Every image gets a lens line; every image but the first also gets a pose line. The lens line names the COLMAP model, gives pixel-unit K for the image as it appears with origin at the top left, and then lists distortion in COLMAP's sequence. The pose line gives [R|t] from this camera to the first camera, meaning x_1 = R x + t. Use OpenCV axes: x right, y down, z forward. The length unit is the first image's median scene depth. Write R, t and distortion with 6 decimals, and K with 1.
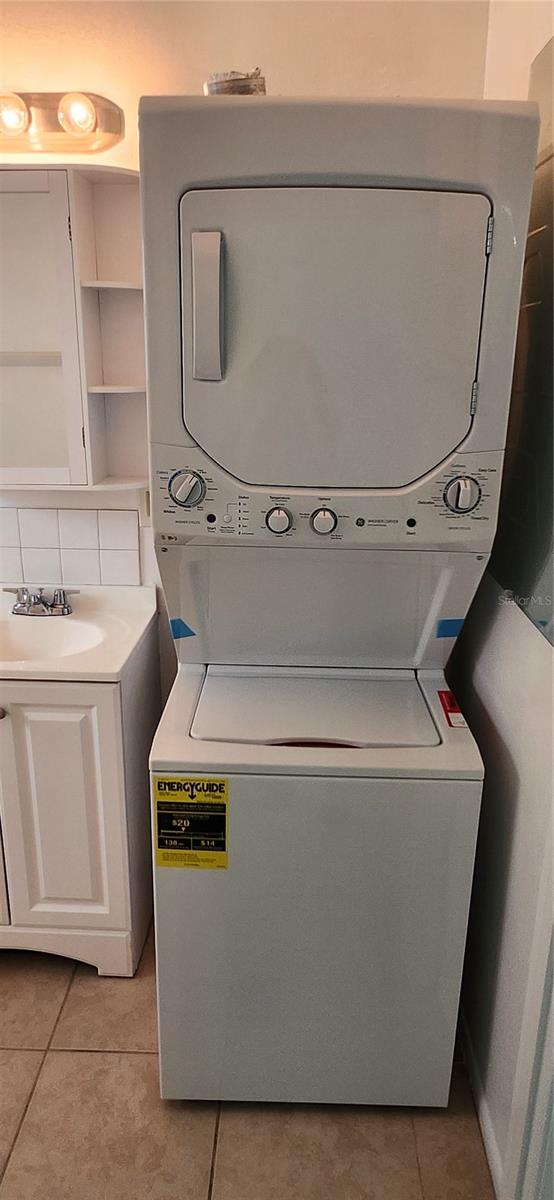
lens RADIAL K [[765.7, 0, 268.2], [0, 765.7, 606.7], [0, 0, 1]] dist [-0.000519, 0.004480]
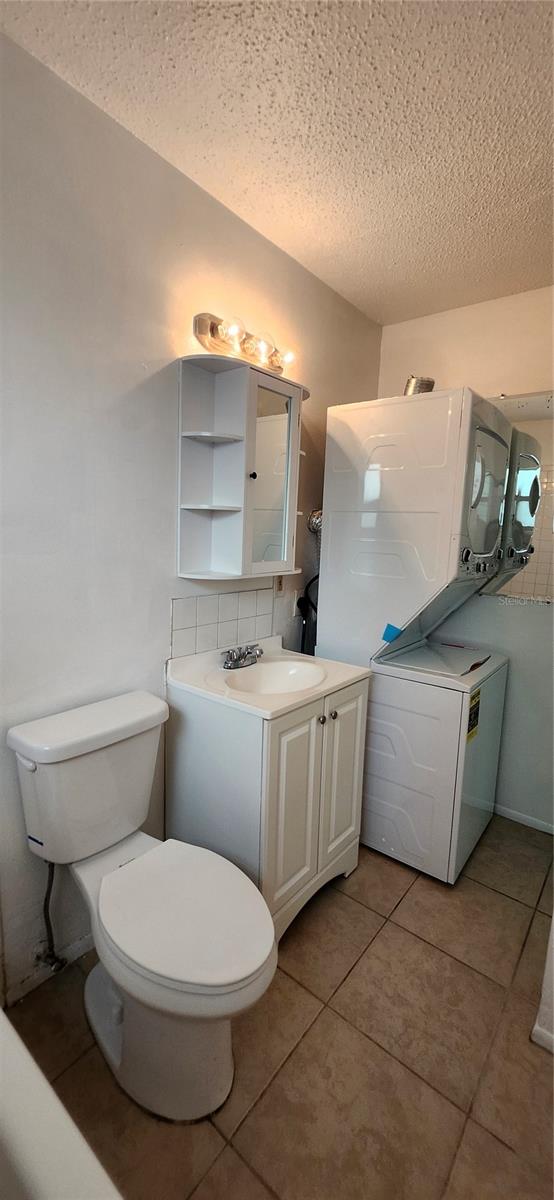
lens RADIAL K [[483.2, 0, 275.9], [0, 483.2, 597.5], [0, 0, 1]] dist [0.000881, 0.000267]
pose [[0.599255, -0.115295, 0.792212, -1.216035], [0.227991, 0.973175, -0.030829, -0.091295], [-0.767407, 0.199092, 0.609466, 0.469733]]
